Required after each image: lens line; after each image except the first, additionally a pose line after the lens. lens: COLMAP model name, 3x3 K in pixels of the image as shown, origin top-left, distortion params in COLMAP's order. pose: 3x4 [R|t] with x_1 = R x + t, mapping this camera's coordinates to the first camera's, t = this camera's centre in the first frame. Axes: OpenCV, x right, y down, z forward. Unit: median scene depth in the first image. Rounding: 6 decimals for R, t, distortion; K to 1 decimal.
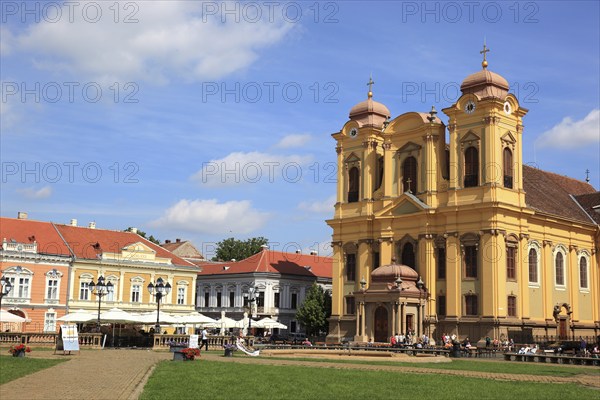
lens RADIAL K [[783.1, 0, 298.6], [0, 783.1, 202.6], [0, 0, 1]] dist [0.009674, 0.000000]
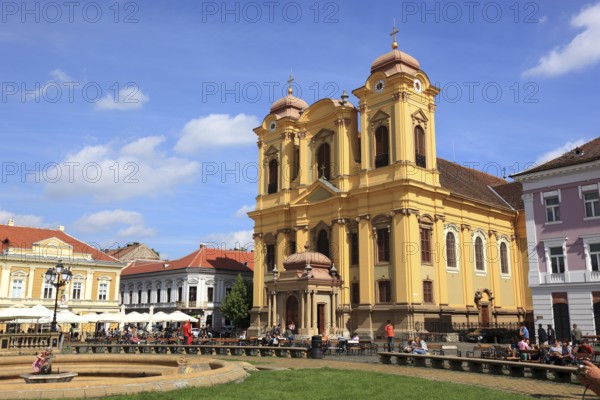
lens RADIAL K [[570.0, 0, 297.8], [0, 570.0, 199.0], [0, 0, 1]] dist [0.023428, 0.000000]
pose [[0.999735, -0.022389, 0.005422, 0.106242], [0.022646, 0.998335, -0.053053, 0.050084], [-0.004225, 0.053162, 0.998577, 0.290905]]
